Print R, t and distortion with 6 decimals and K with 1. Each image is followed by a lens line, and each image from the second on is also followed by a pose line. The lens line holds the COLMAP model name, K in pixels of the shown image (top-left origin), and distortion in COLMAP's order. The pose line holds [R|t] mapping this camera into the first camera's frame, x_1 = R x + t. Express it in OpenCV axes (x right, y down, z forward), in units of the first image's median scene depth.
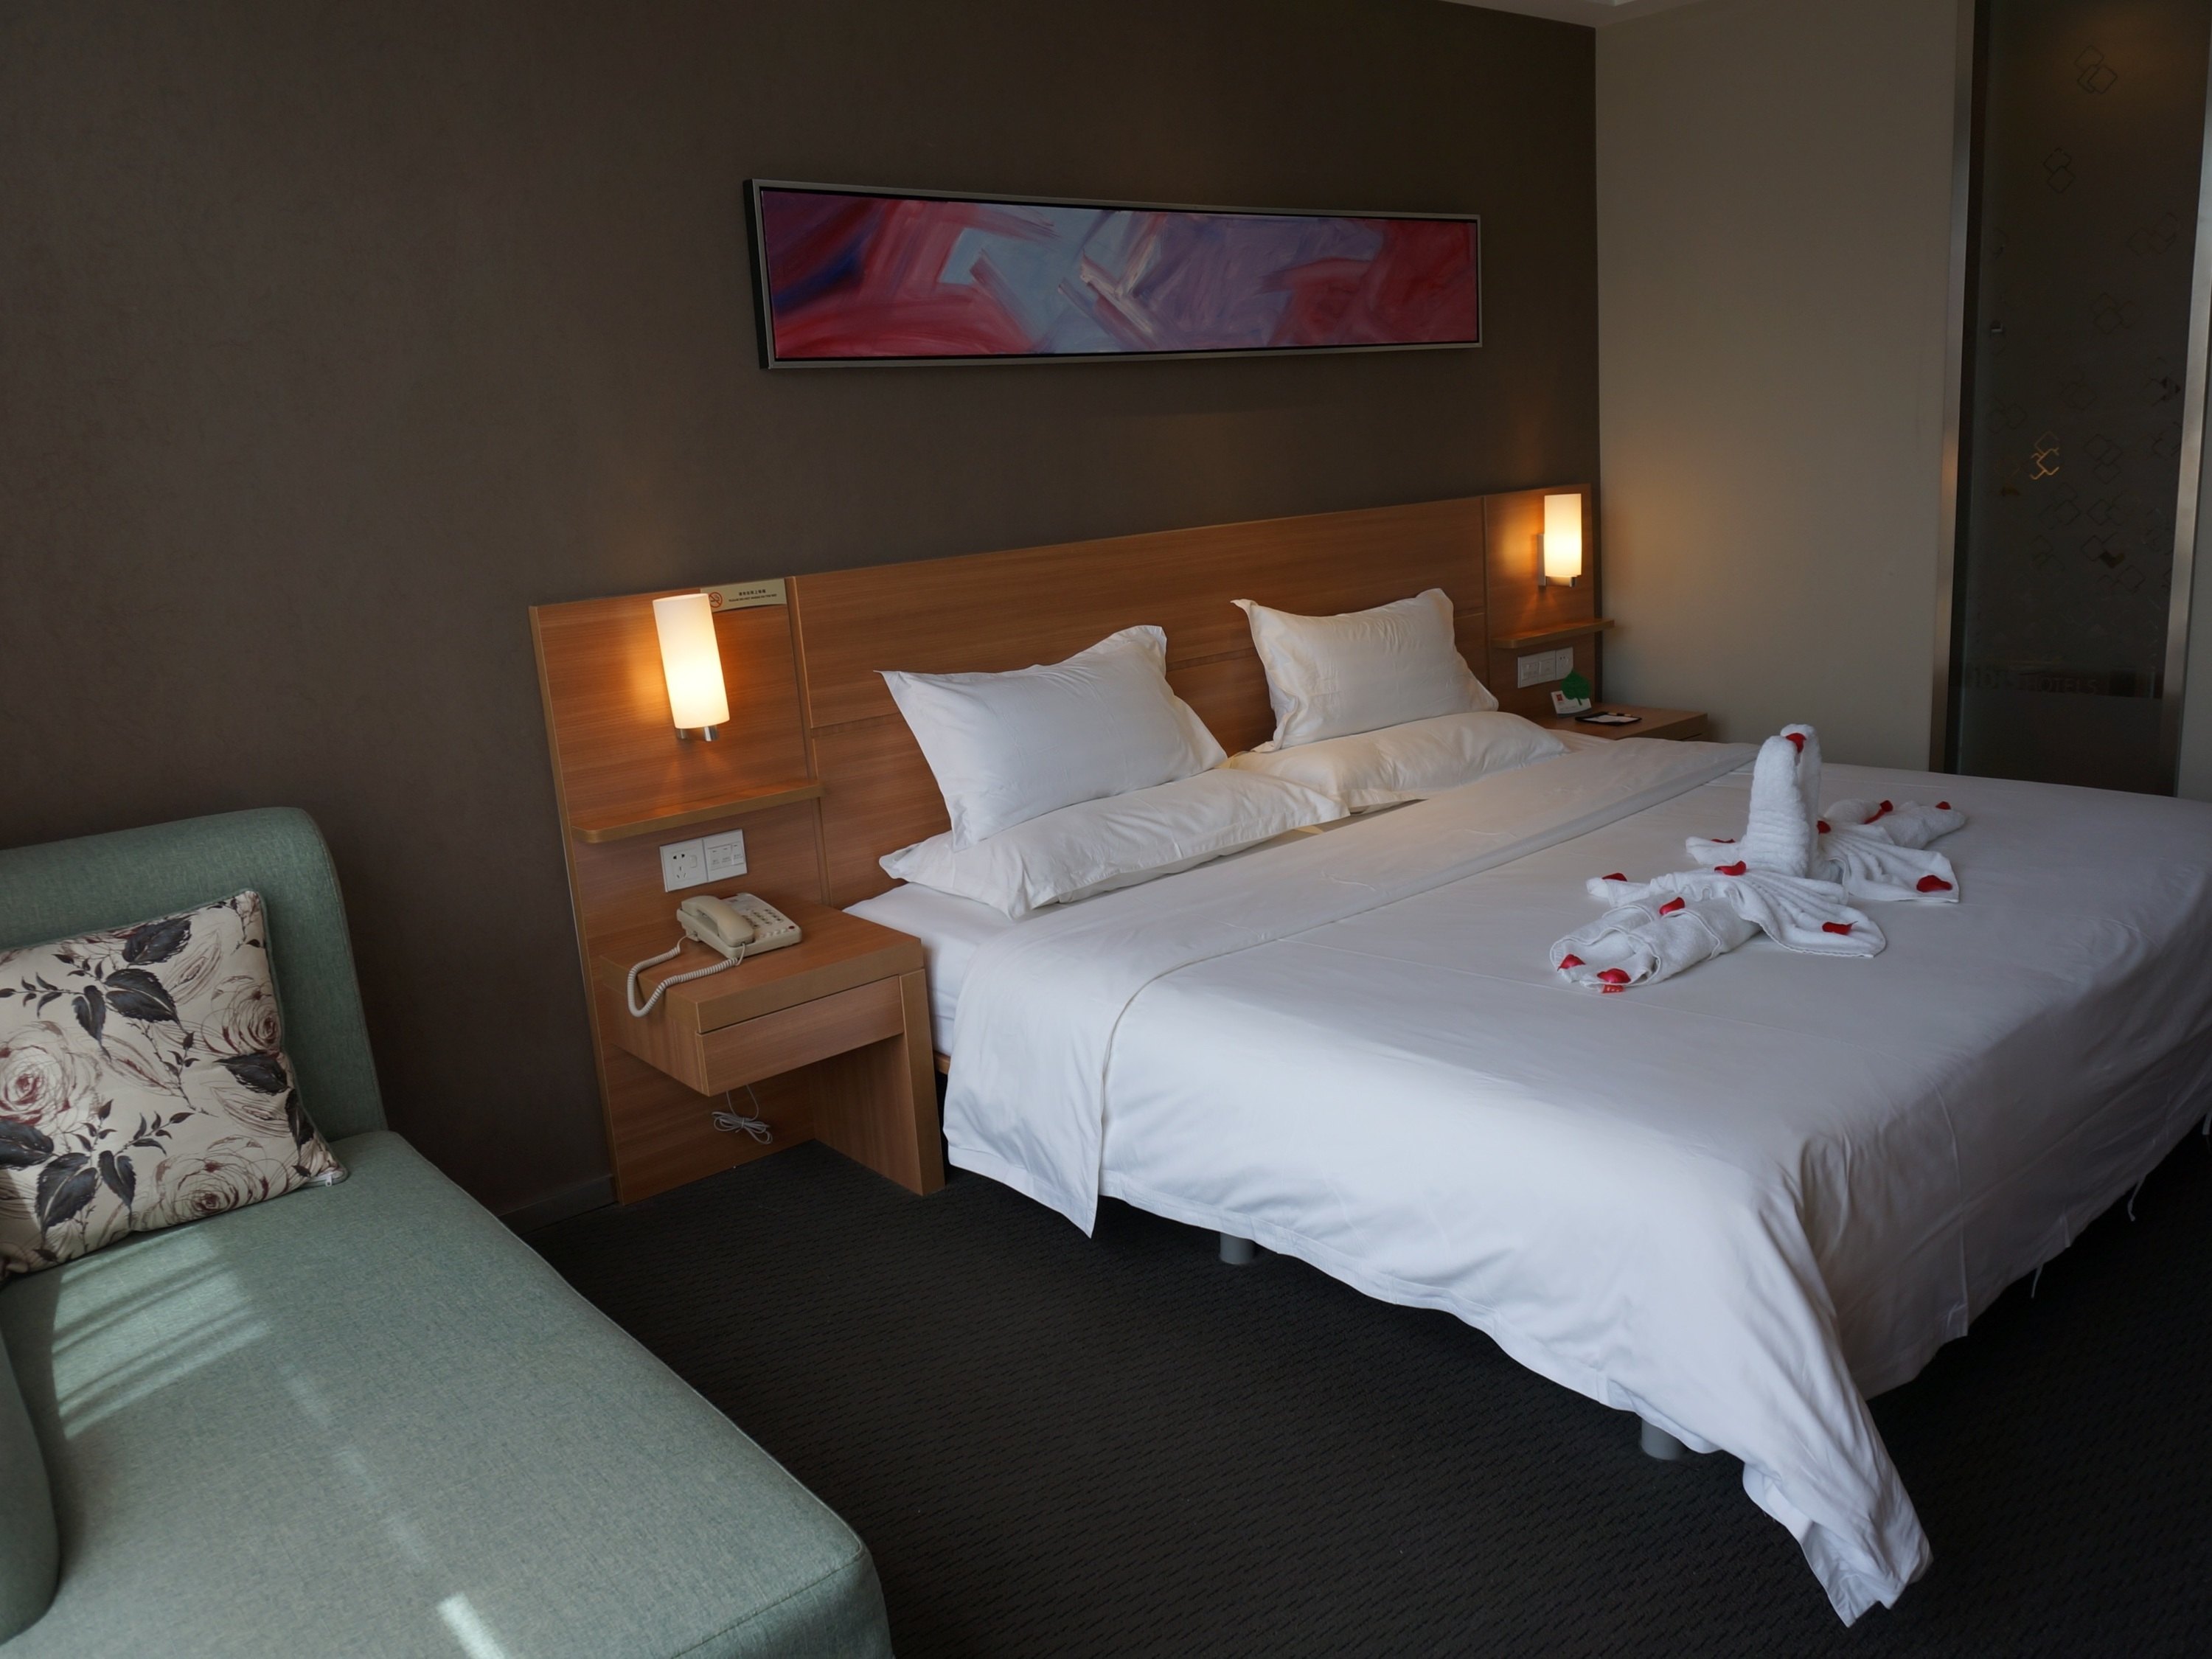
lens RADIAL K [[1656.0, 0, 1114.0], [0, 1656.0, 829.7], [0, 0, 1]] dist [-0.046816, 0.035323]
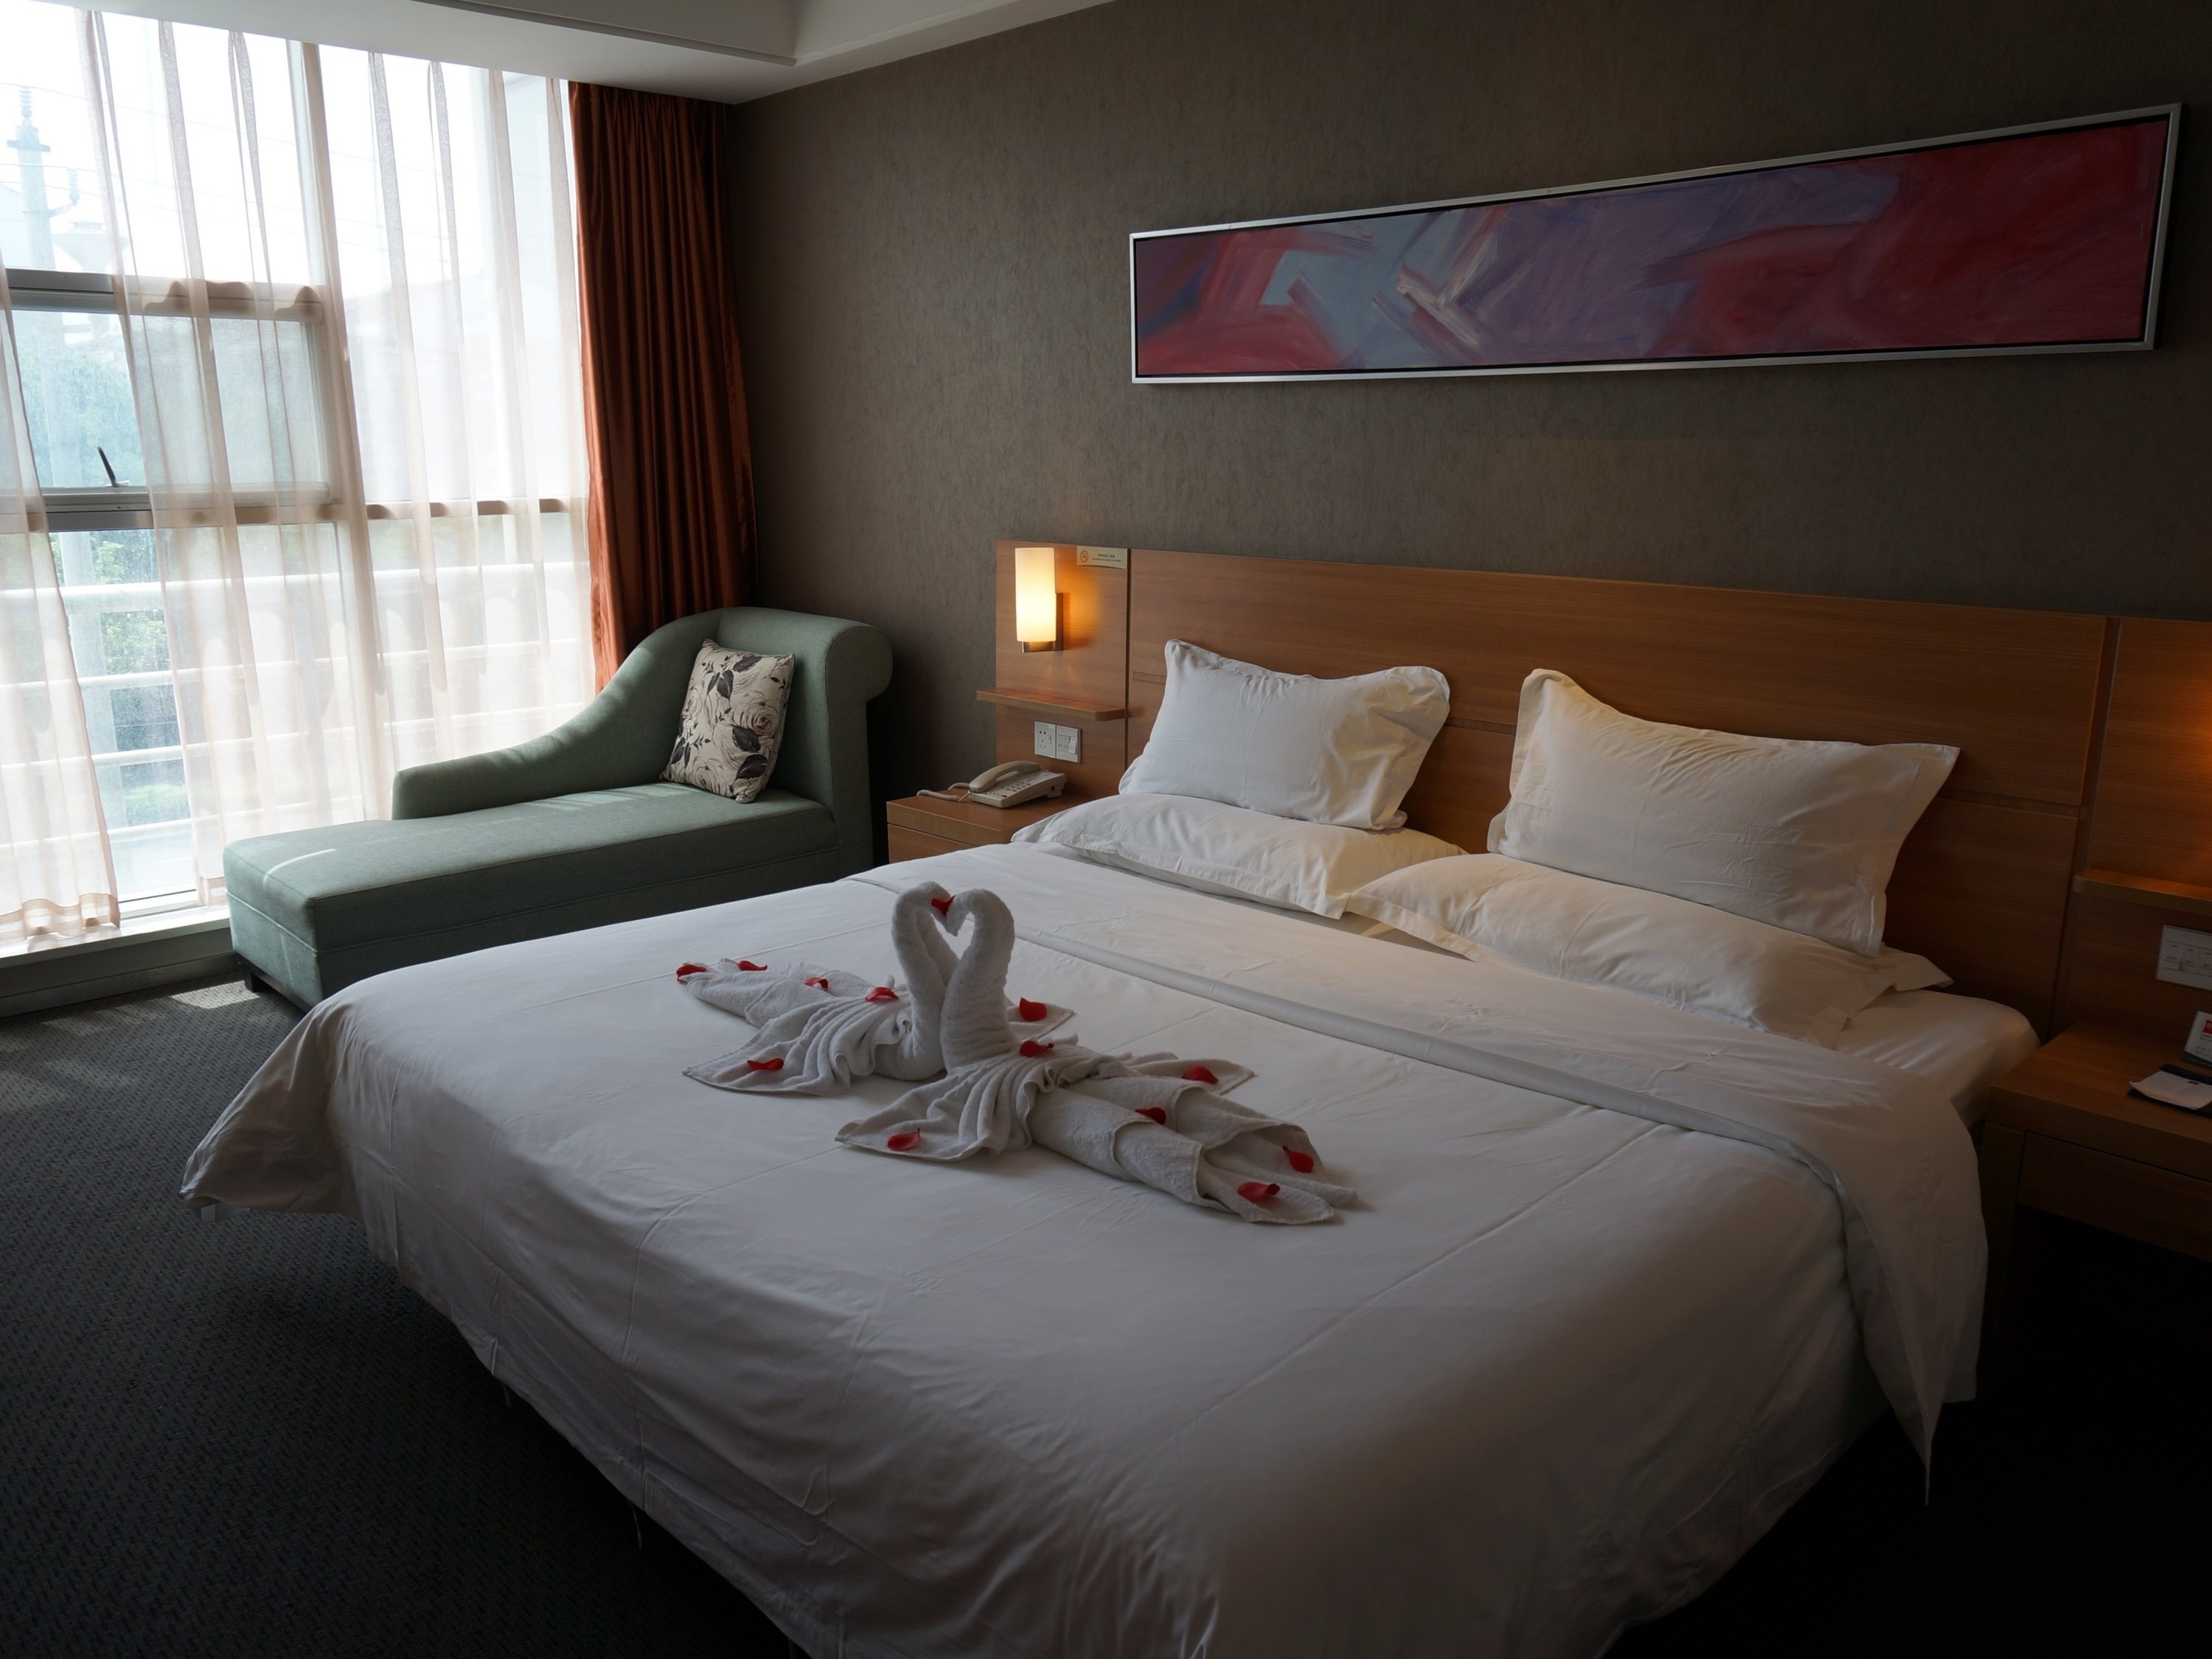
lens RADIAL K [[1656.0, 0, 1107.1], [0, 1656.0, 830.2], [0, 0, 1]] dist [-0.046816, 0.035323]
pose [[0.058473, 0.292143, -0.954585, 0.952671], [-0.234400, 0.933507, 0.271334, -0.259331], [0.970380, 0.207889, 0.123064, 0.777576]]
